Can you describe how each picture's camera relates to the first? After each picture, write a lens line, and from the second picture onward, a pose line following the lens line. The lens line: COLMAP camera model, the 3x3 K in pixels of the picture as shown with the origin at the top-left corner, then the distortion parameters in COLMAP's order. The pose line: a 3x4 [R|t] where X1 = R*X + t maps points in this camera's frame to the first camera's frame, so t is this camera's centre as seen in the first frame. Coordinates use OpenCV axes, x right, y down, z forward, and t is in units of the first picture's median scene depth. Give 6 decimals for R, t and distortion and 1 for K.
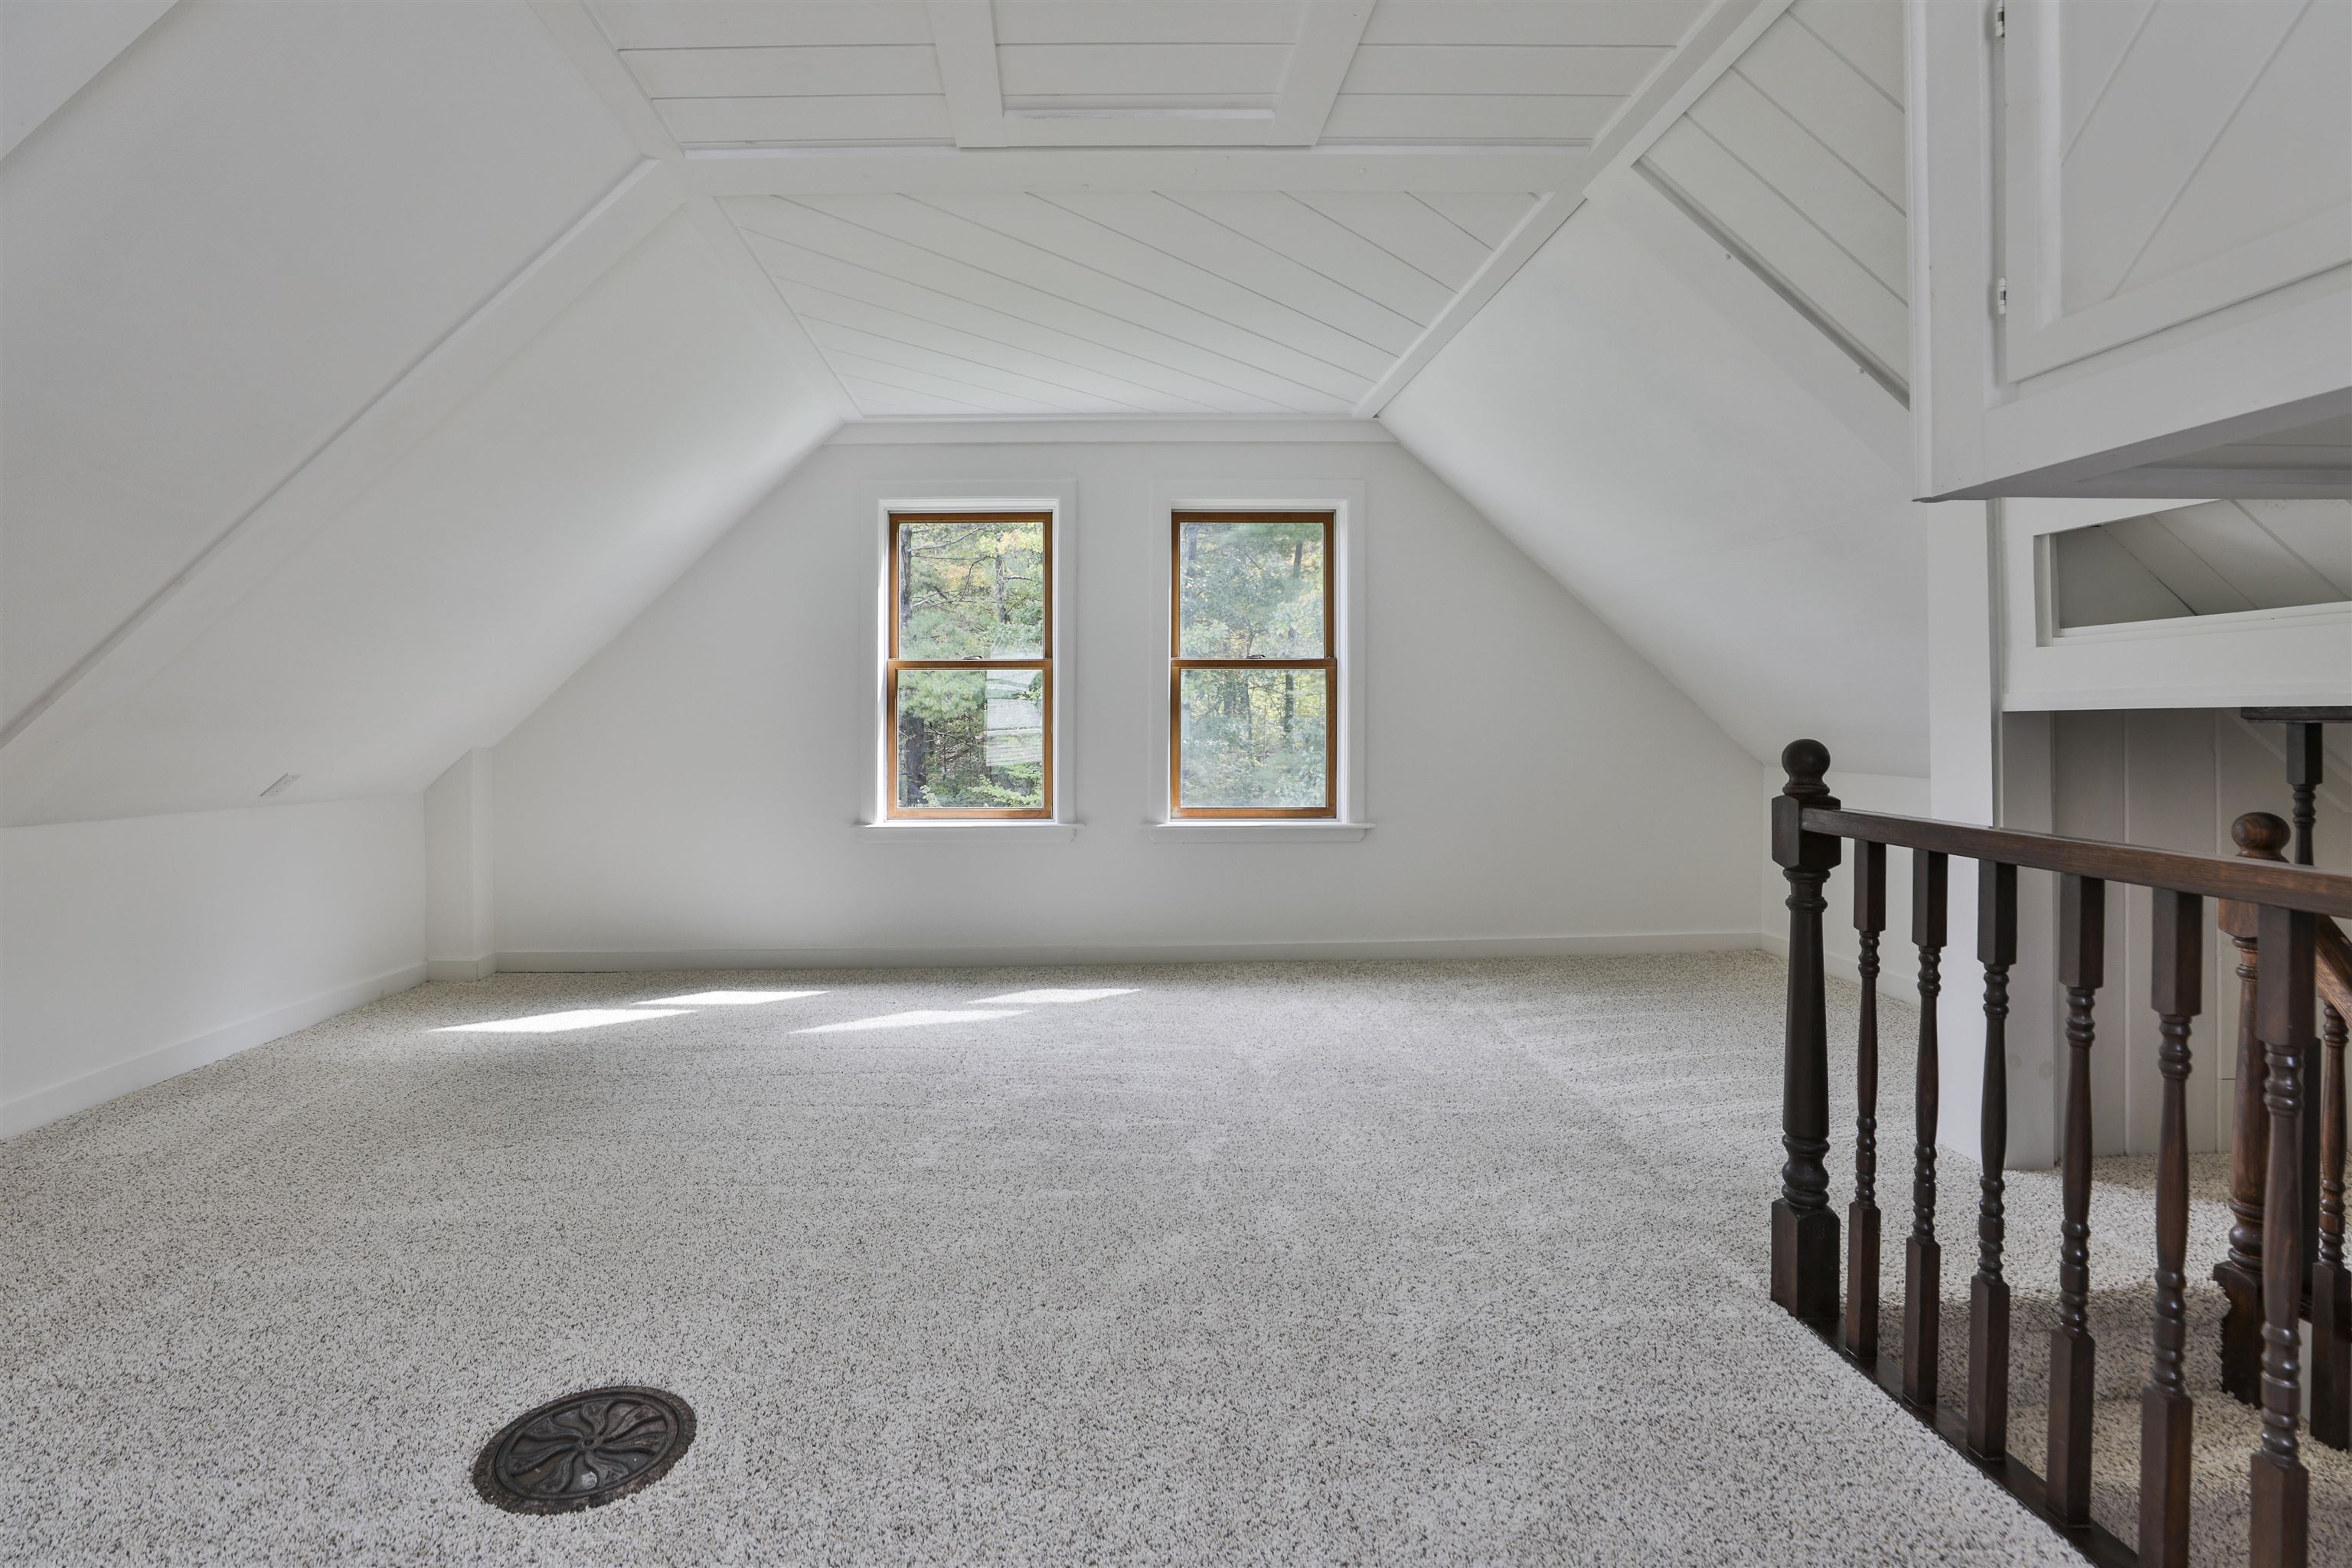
lens RADIAL K [[1121.0, 0, 1179.7], [0, 1121.0, 742.7], [0, 0, 1]] dist [-0.041384, 0.012113]
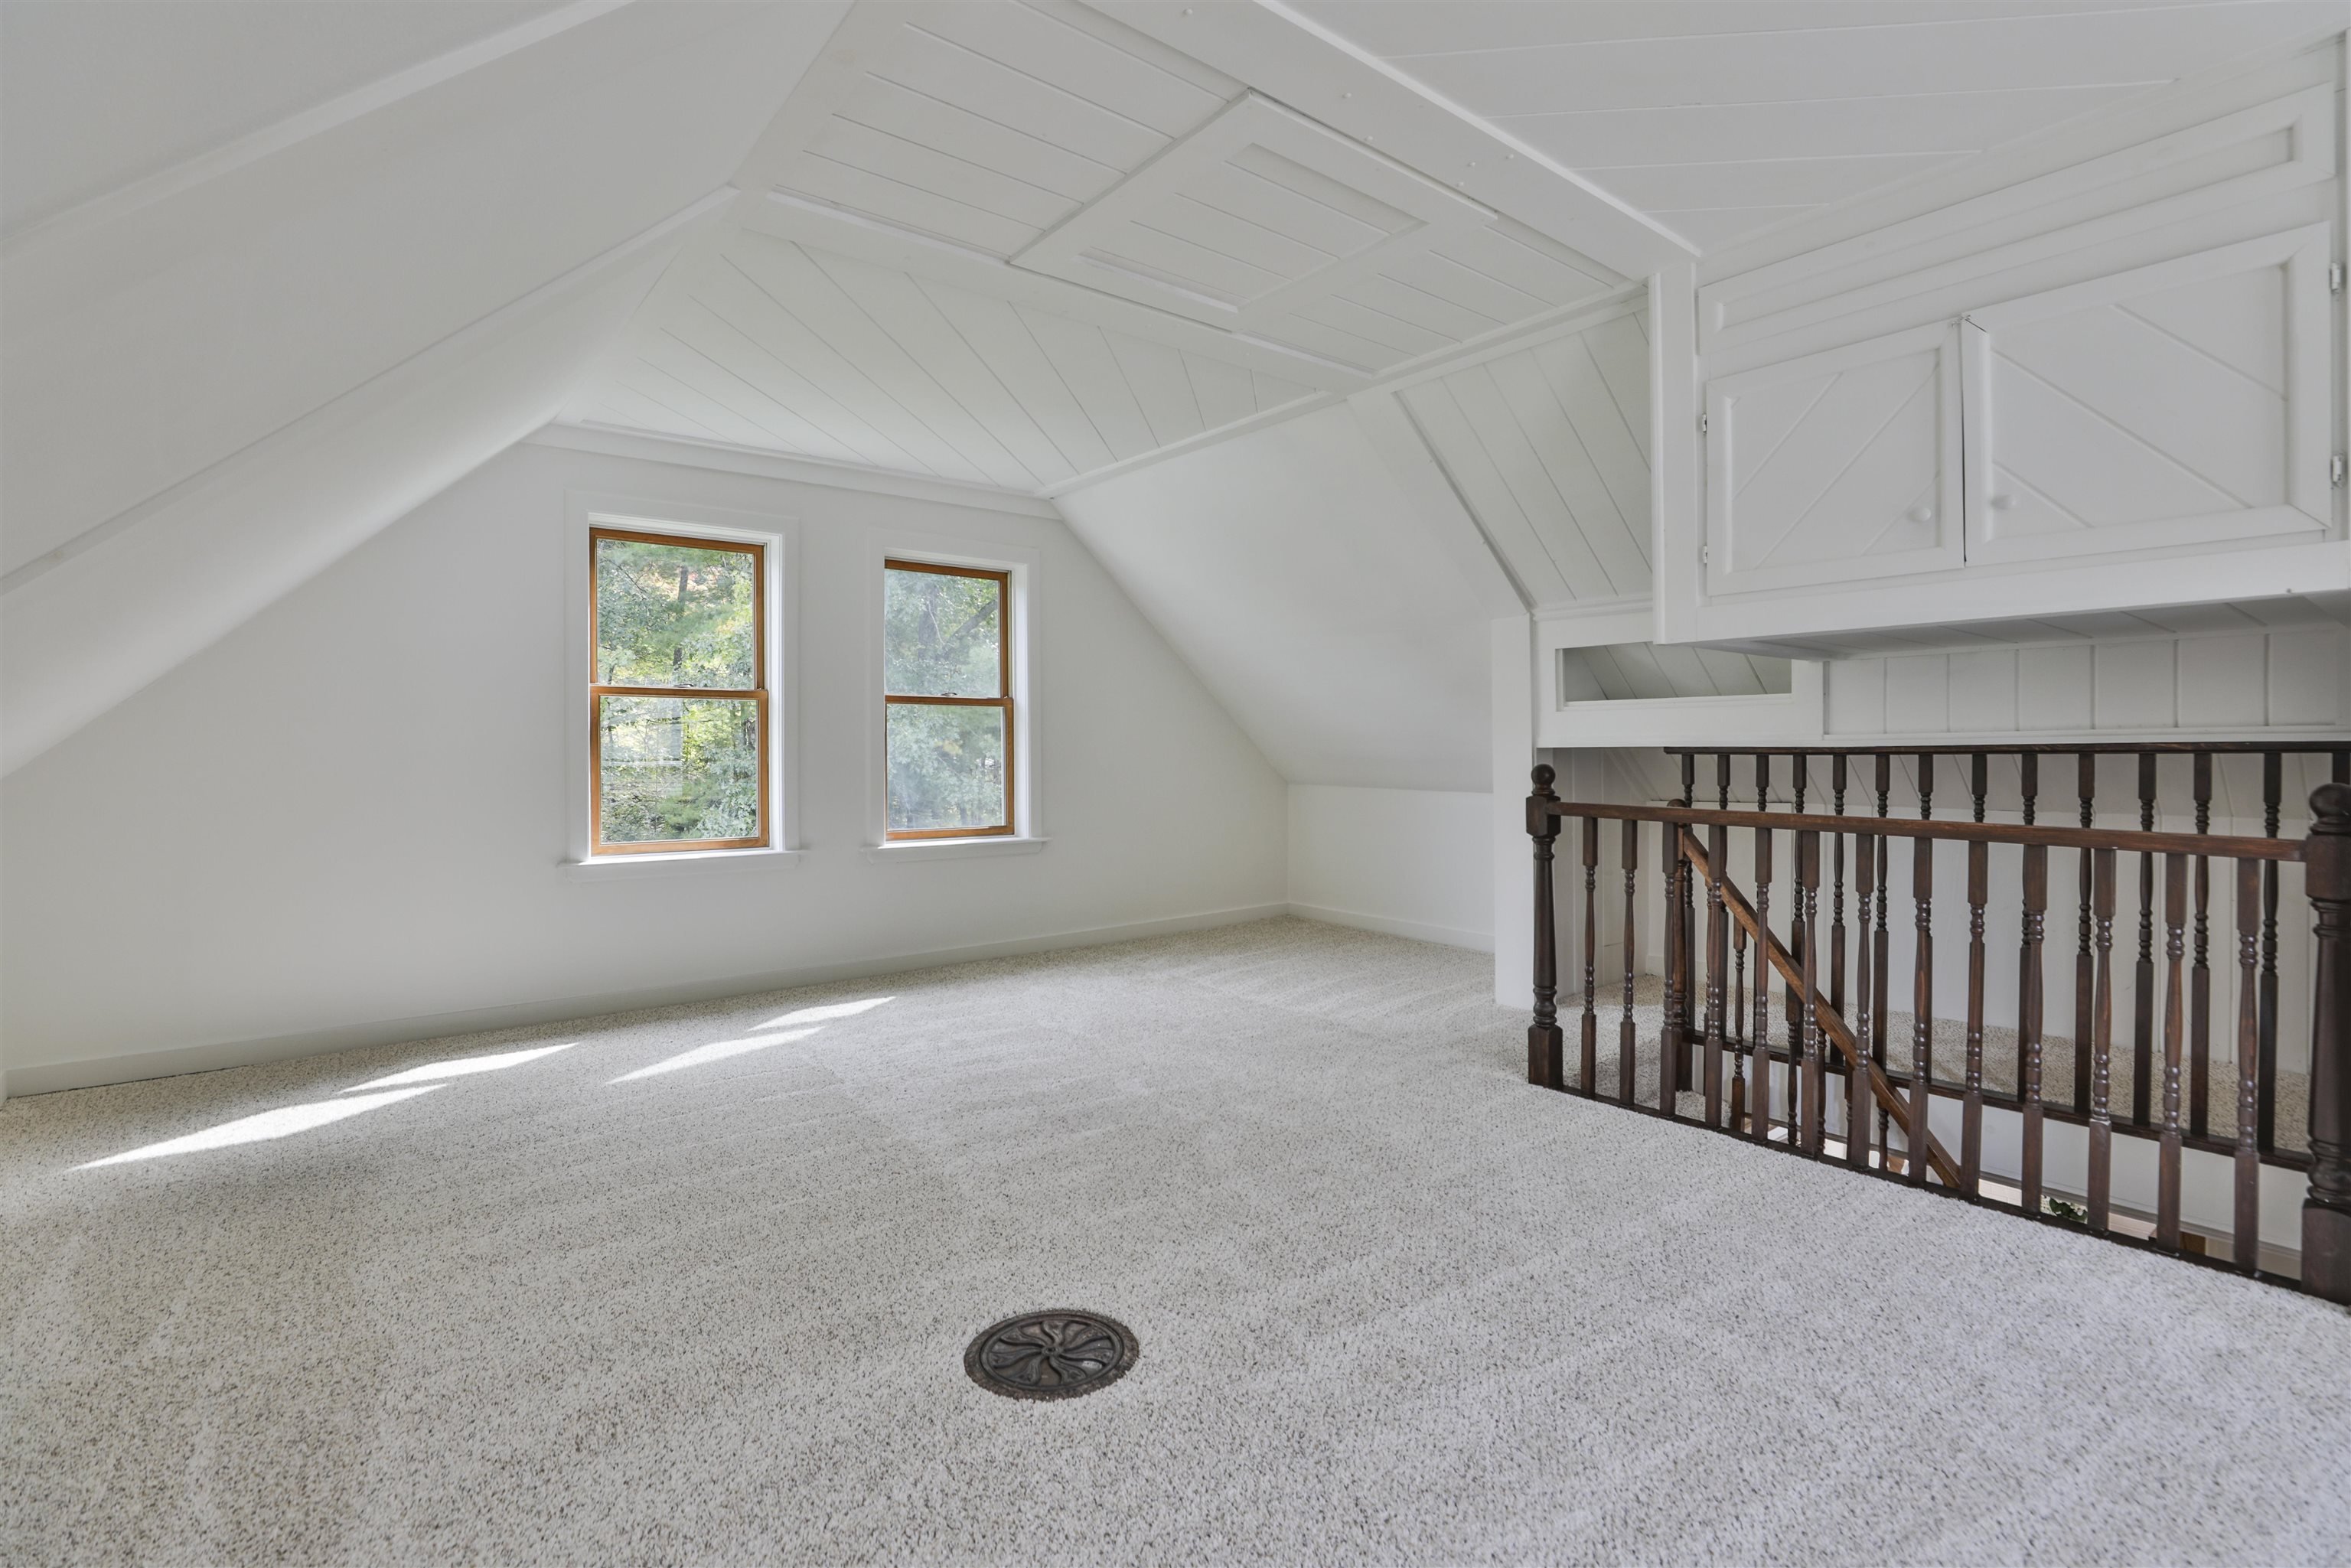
lens RADIAL K [[1120.5, 0, 1138.4], [0, 1120.5, 776.2], [0, 0, 1]] dist [-0.041384, 0.012113]
pose [[0.790249, -0.010077, 0.612703, -1.058577], [0.008086, 0.999949, 0.006016, 0.001092], [-0.612732, 0.000201, 0.790290, -0.019012]]
